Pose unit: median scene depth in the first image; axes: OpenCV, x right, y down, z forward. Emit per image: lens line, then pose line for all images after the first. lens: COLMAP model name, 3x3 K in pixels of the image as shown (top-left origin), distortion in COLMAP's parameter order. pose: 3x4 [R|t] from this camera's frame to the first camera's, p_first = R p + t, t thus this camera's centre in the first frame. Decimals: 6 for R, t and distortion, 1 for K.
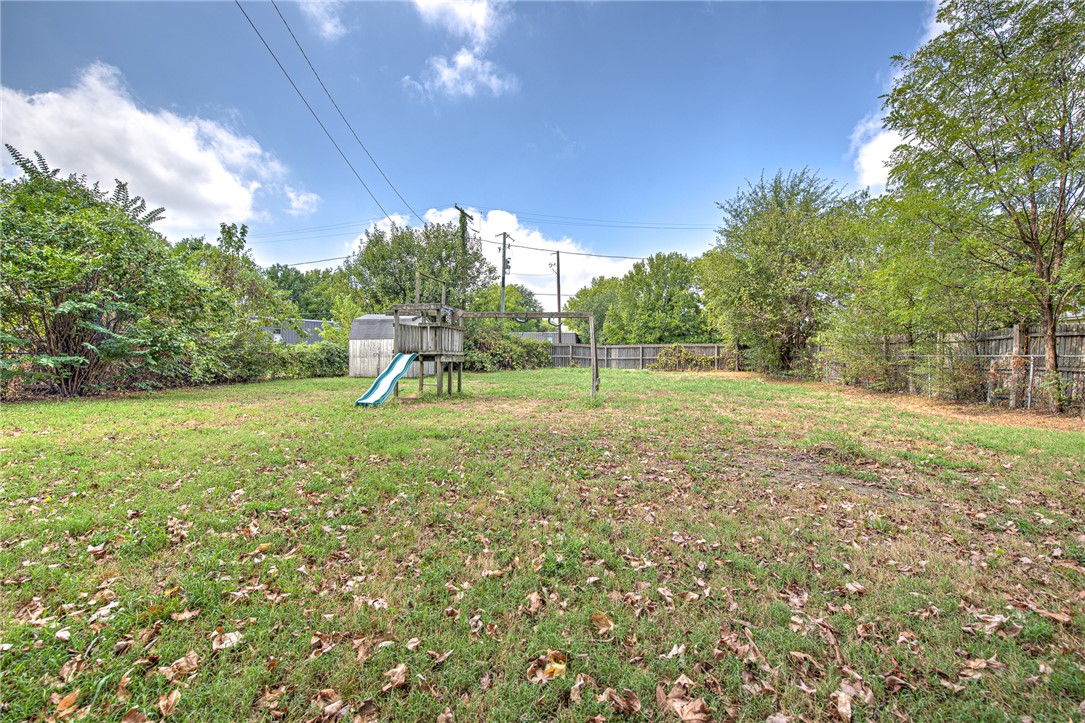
lens RADIAL K [[431.6, 0, 542.5], [0, 431.6, 361.5], [0, 0, 1]] dist [-0.018535, -0.000141]
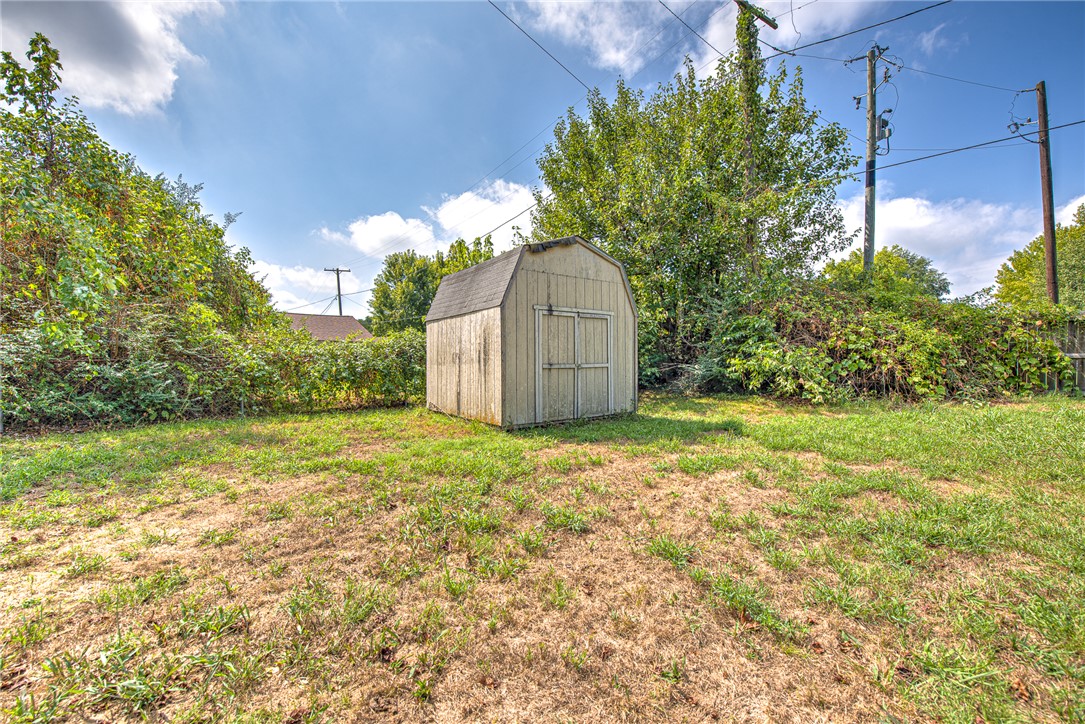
lens RADIAL K [[431.6, 0, 542.5], [0, 431.6, 362.0], [0, 0, 1]] dist [-0.018535, -0.000141]
pose [[0.736318, 0.000308, -0.676636, -0.053501], [-0.000077, 1.000000, 0.000371, -0.008469], [0.676636, -0.000221, 0.736318, 0.563690]]
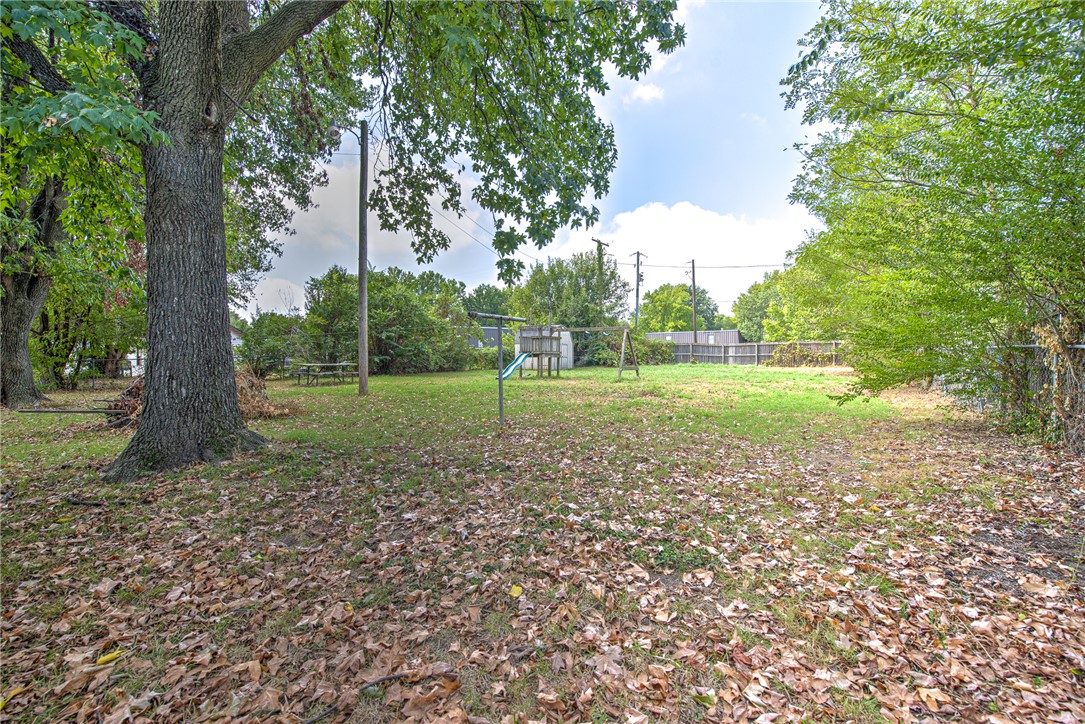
lens RADIAL K [[431.6, 0, 542.5], [0, 431.6, 362.0], [0, 0, 1]] dist [-0.018535, -0.000141]
pose [[0.909359, -0.003443, -0.415999, 0.191847], [0.004772, 0.999986, 0.002153, 0.005687], [0.415985, -0.003943, 0.909363, -0.236718]]
